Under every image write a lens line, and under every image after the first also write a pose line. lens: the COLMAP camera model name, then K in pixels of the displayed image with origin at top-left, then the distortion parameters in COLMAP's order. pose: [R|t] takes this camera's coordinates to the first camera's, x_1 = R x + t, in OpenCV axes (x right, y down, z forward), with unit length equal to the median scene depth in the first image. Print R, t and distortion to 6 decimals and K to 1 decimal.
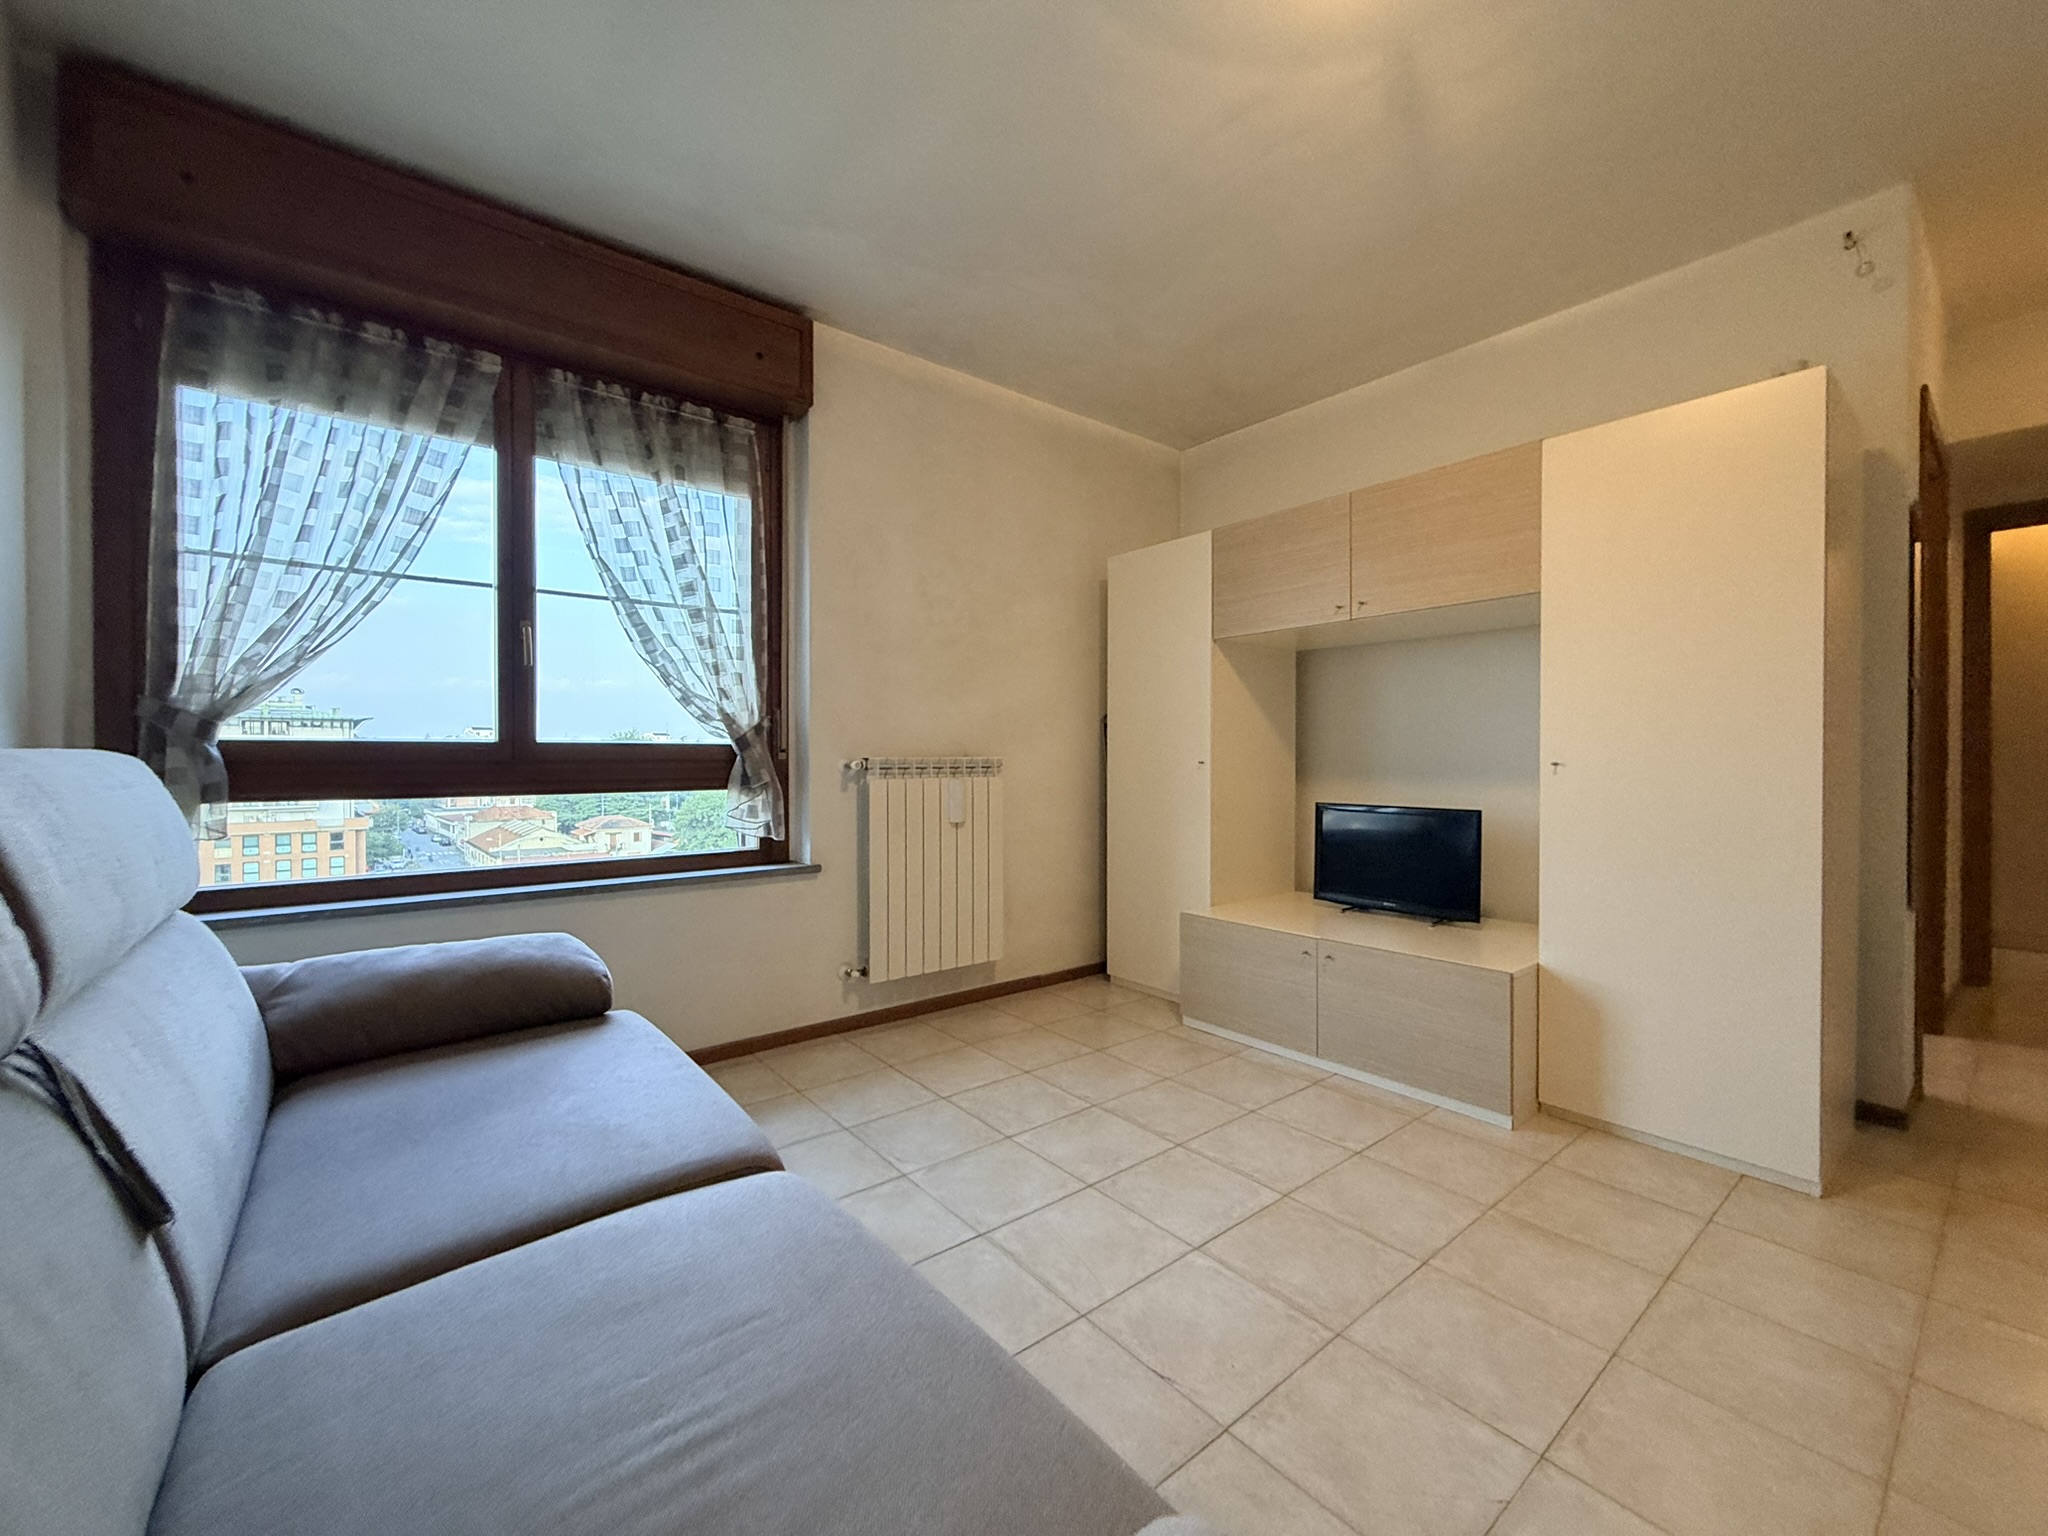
lens RADIAL K [[810.3, 0, 1025.4], [0, 810.3, 766.6], [0, 0, 1]] dist [-0.000103, -0.000073]
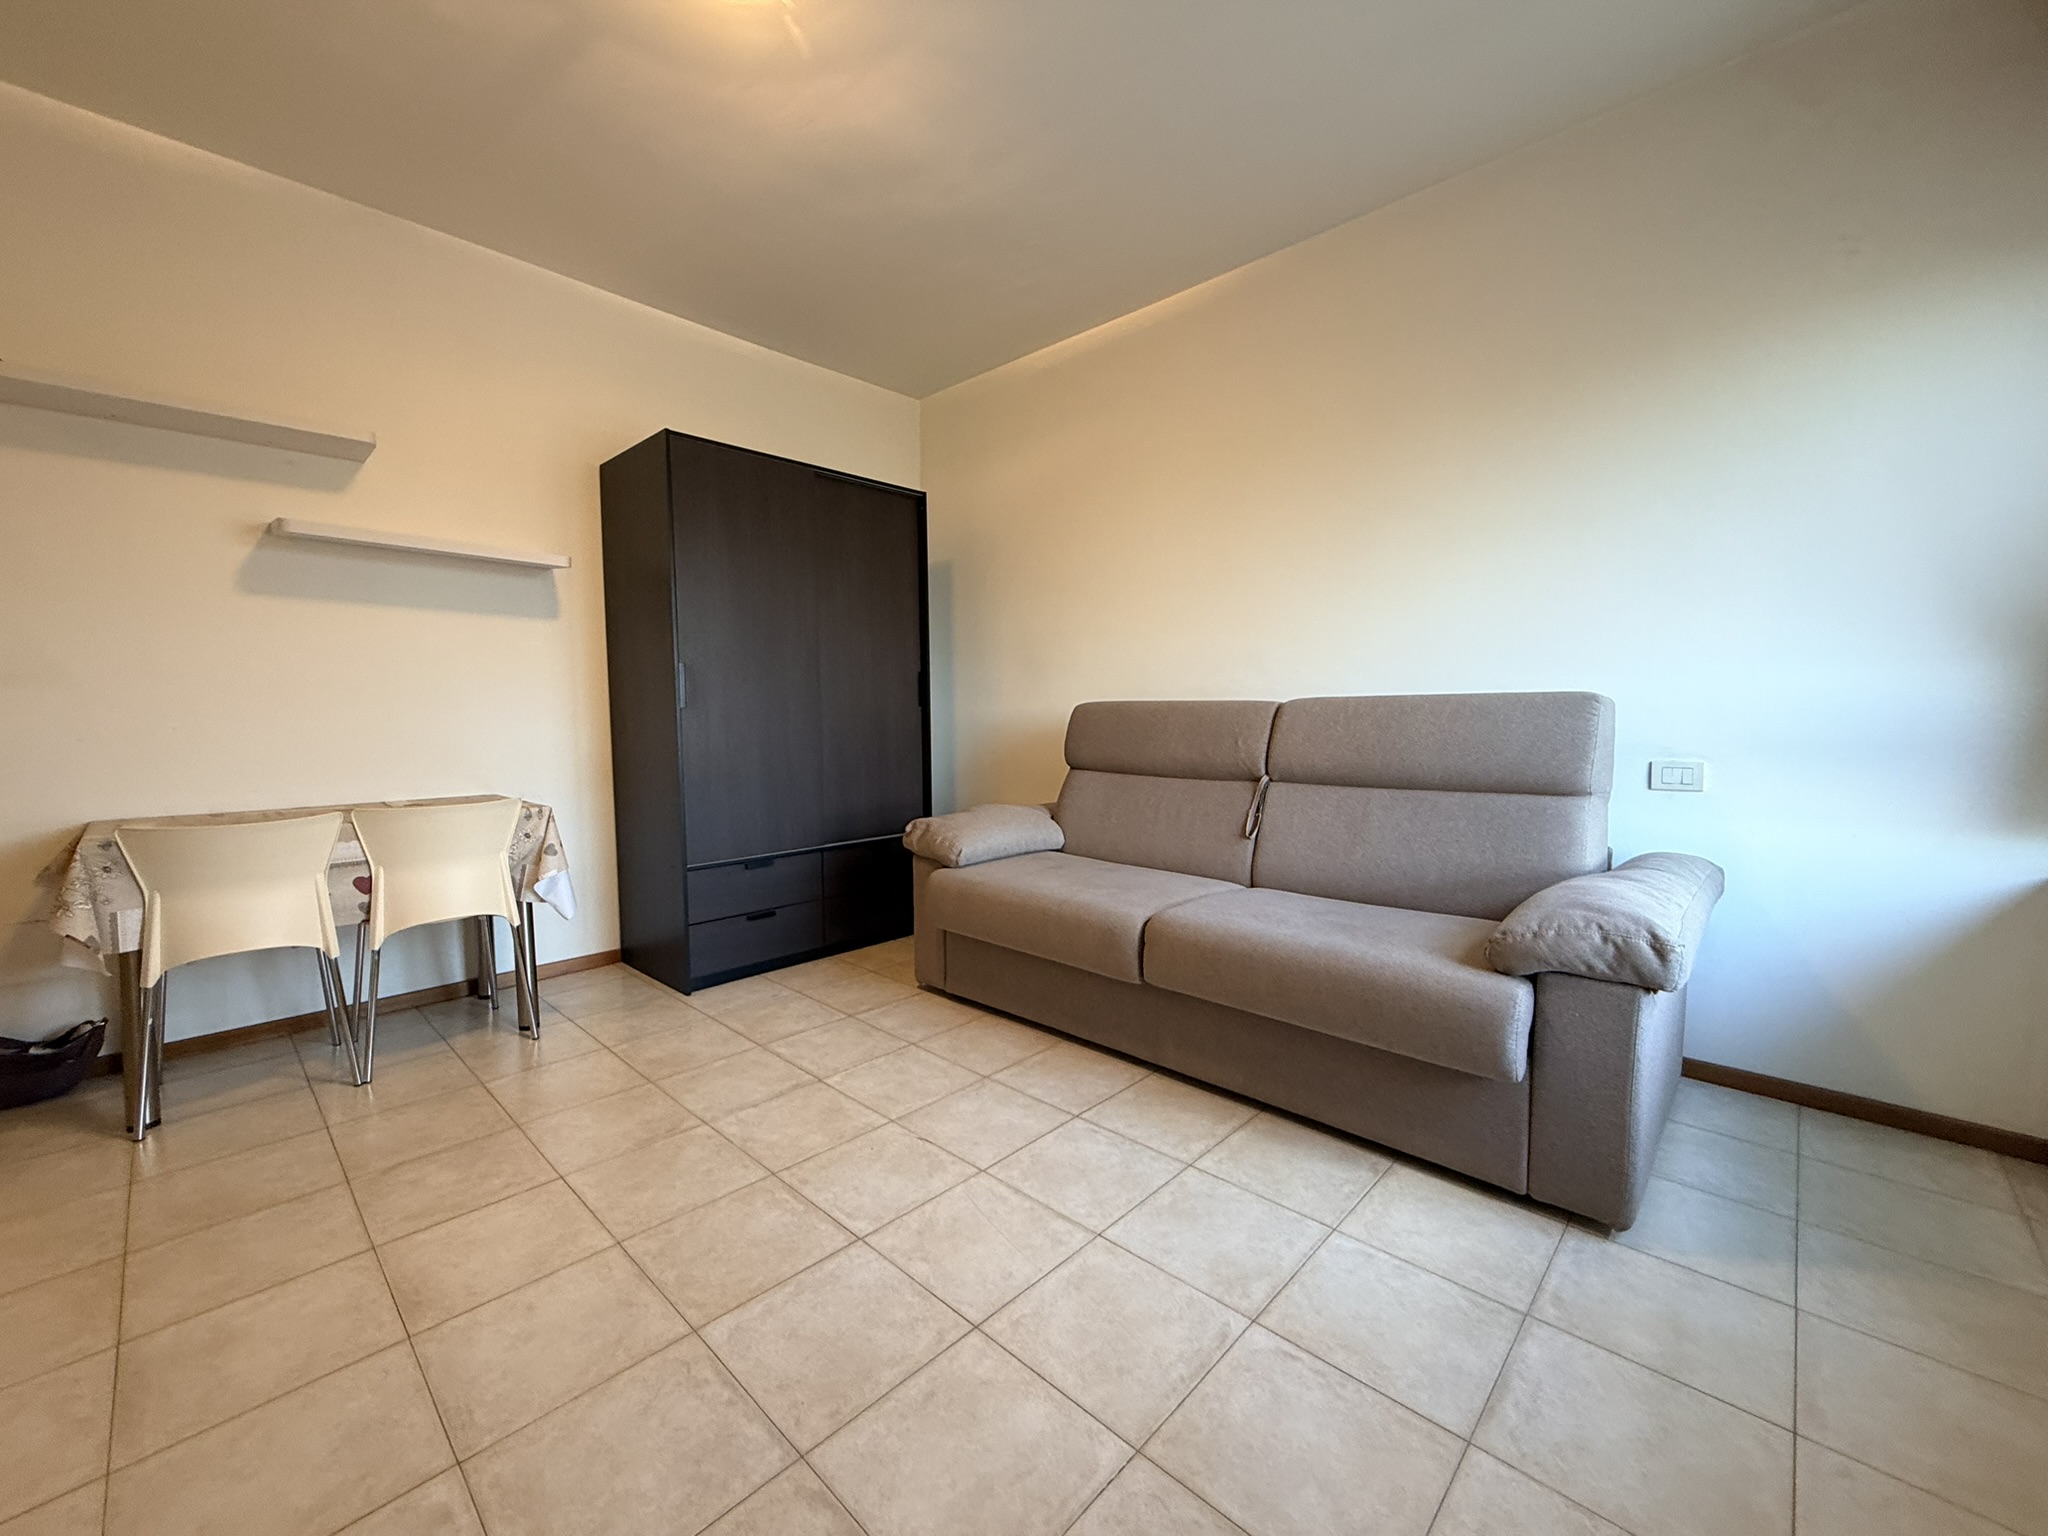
lens RADIAL K [[810.3, 0, 1027.8], [0, 810.3, 768.2], [0, 0, 1]] dist [-0.000103, -0.000073]
pose [[-0.990135, 0.017122, -0.139063, 0.135797], [0.005543, 0.996515, 0.083234, -0.007123], [0.140004, 0.081642, -0.986779, 1.795311]]
